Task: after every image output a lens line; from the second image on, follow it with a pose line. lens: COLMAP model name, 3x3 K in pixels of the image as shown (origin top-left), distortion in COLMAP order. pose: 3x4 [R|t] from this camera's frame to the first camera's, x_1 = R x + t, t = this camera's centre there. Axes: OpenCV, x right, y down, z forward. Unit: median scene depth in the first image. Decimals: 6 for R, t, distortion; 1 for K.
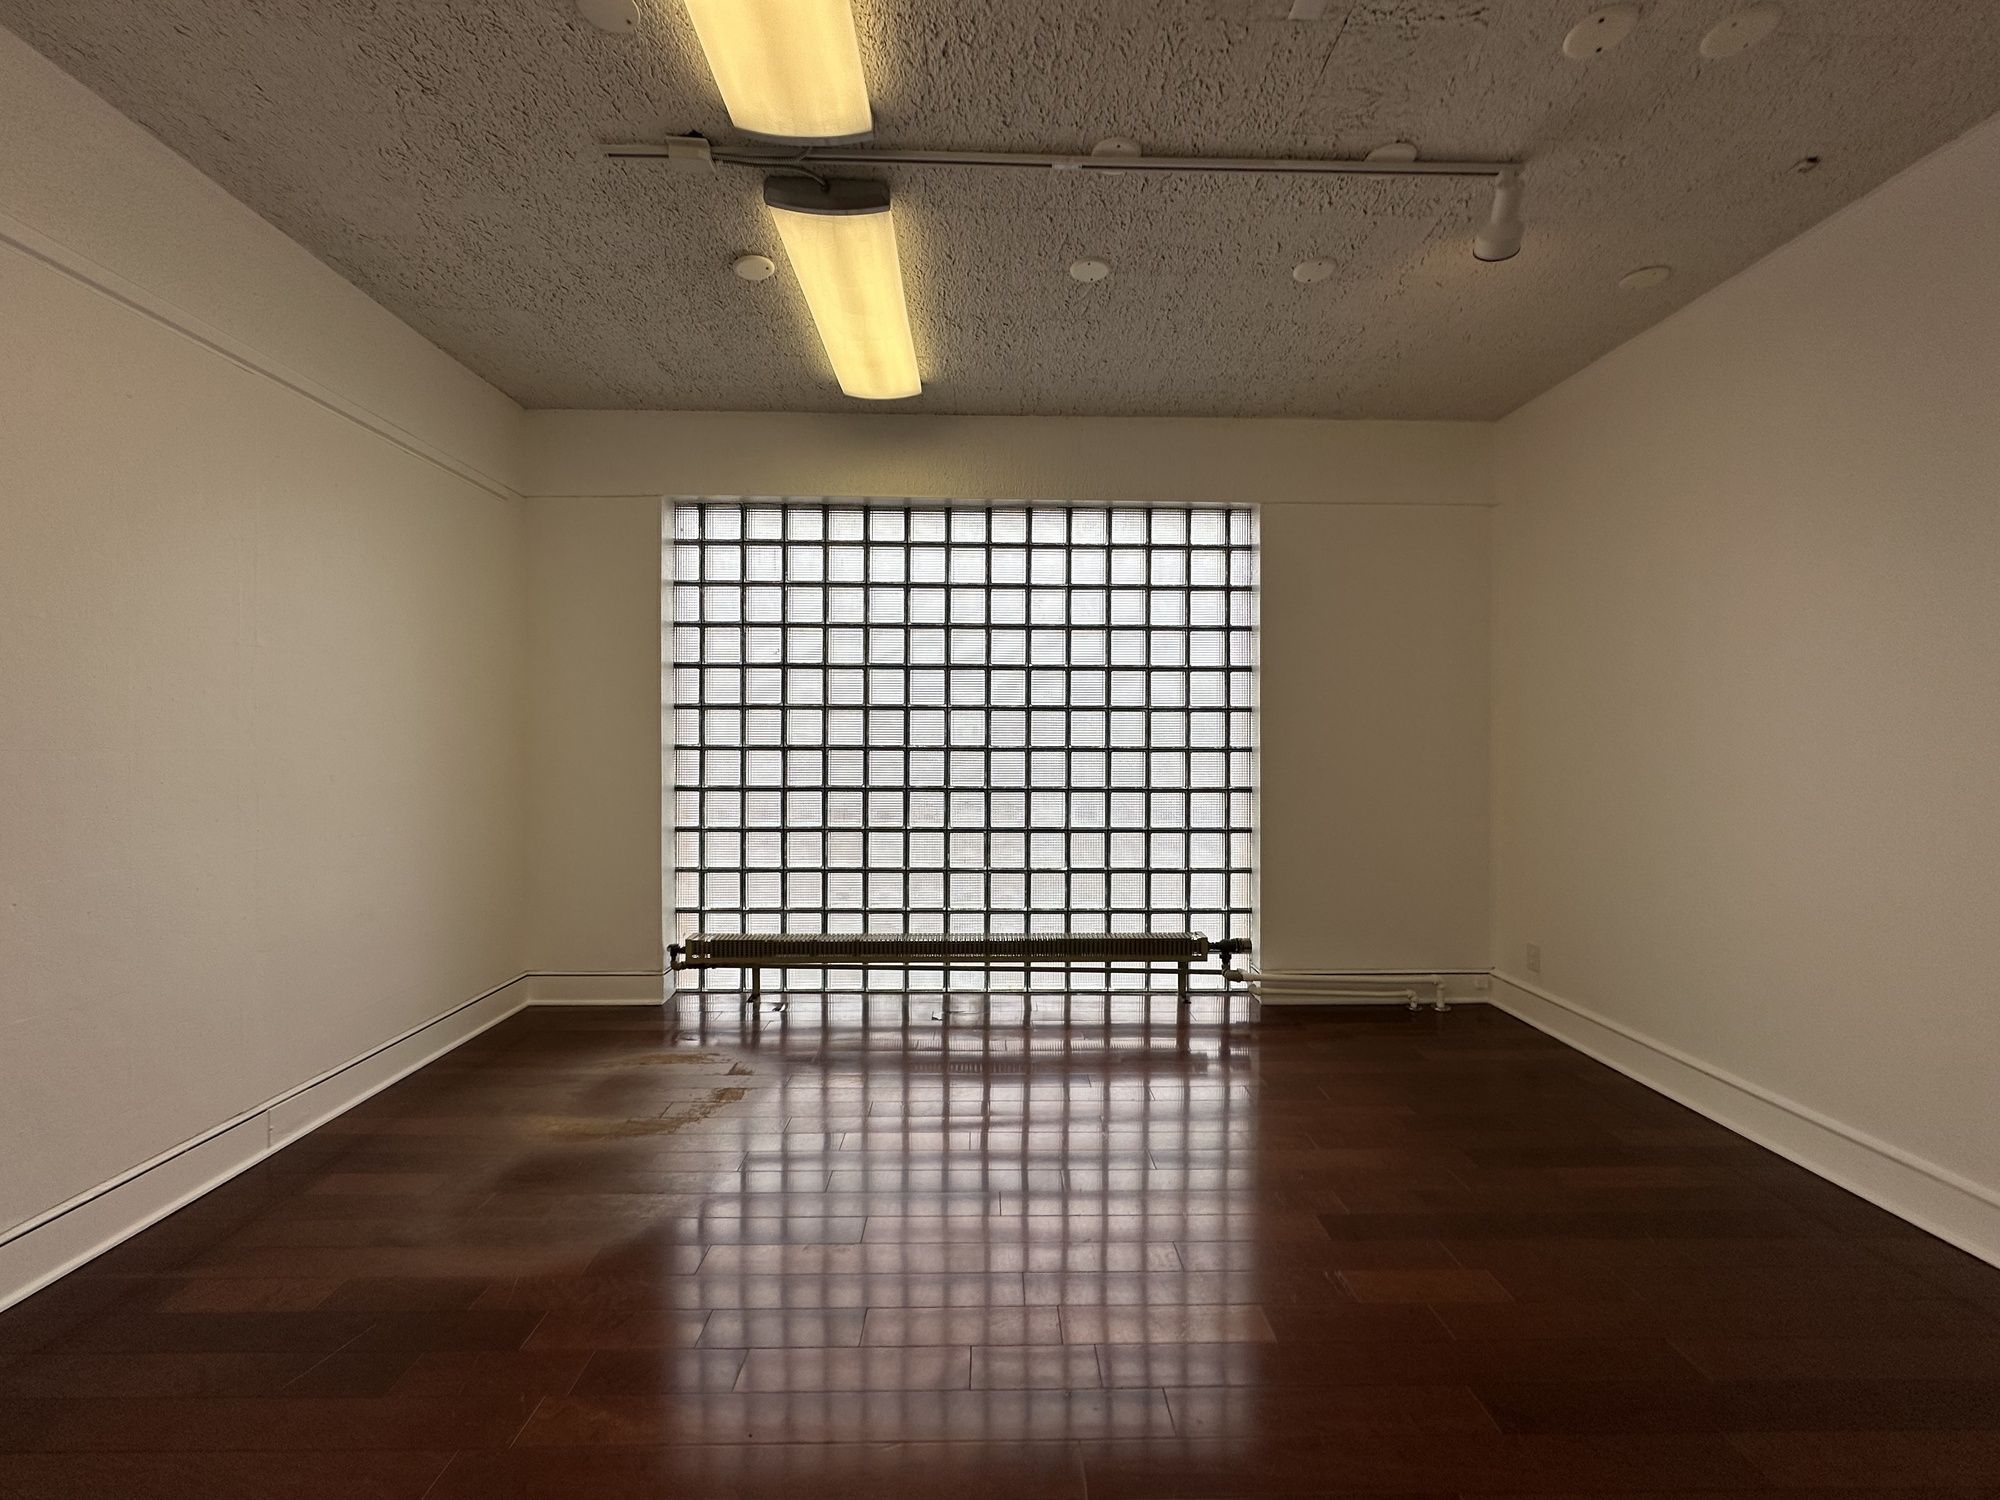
lens RADIAL K [[795.2, 0, 993.9], [0, 795.2, 740.2], [0, 0, 1]] dist [-0.006264, 0.001894]
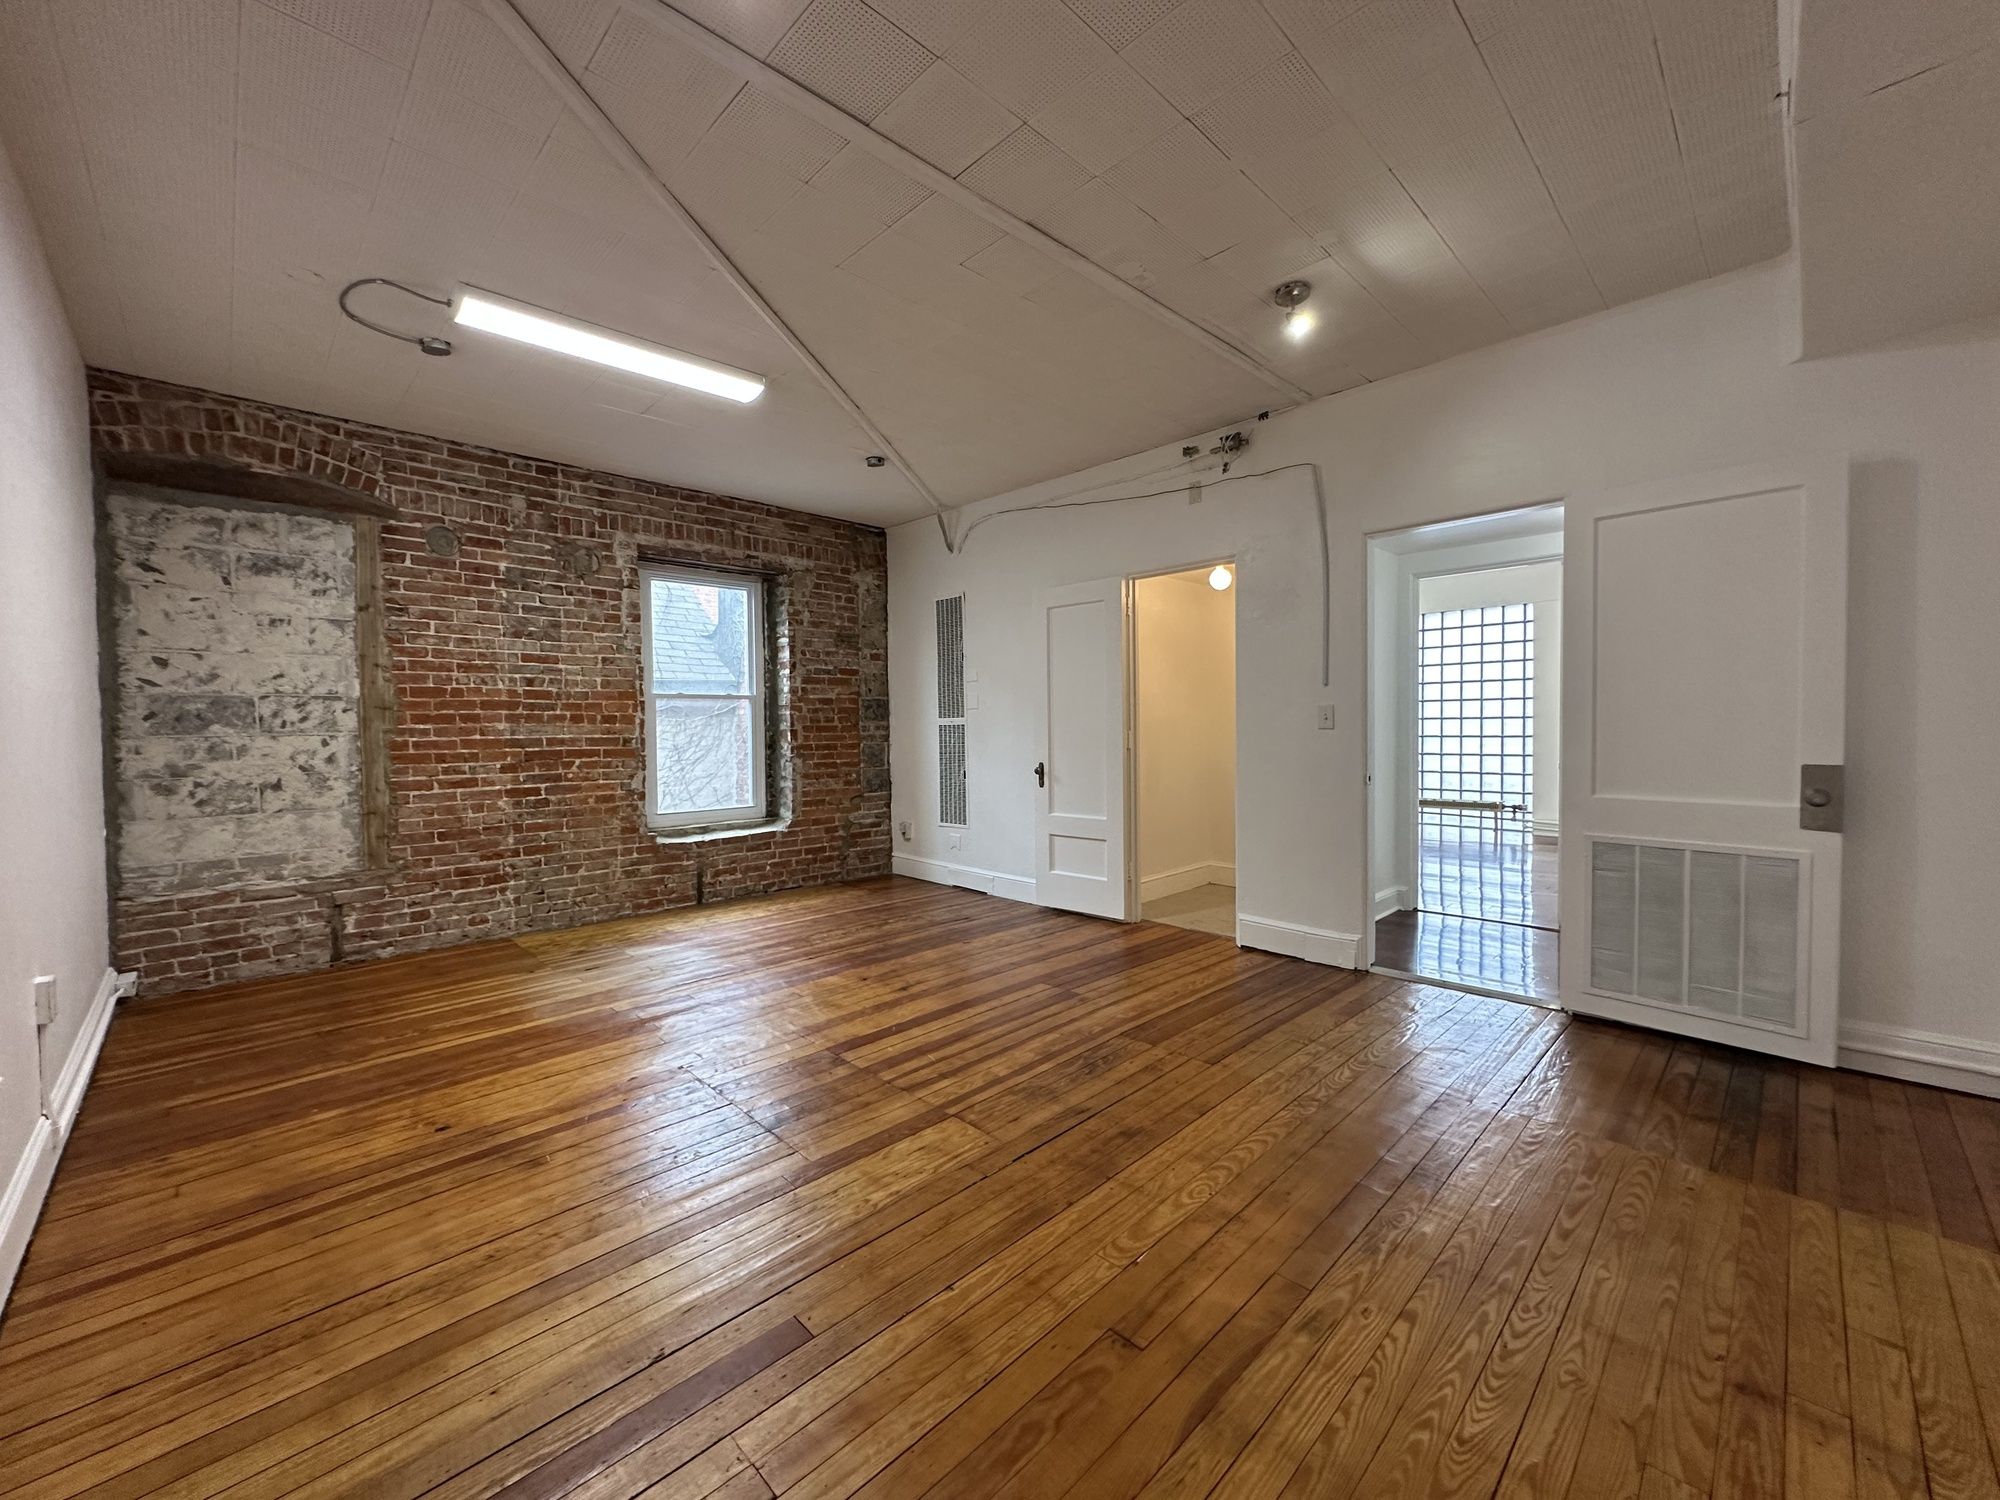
lens RADIAL K [[795.2, 0, 997.3], [0, 795.2, 750.2], [0, 0, 1]] dist [-0.006264, 0.001894]
pose [[0.683970, 0.000433, -0.729510, 0.882292], [0.020162, 0.999607, 0.019496, 0.031255], [0.729232, -0.028043, 0.683692, -1.482431]]
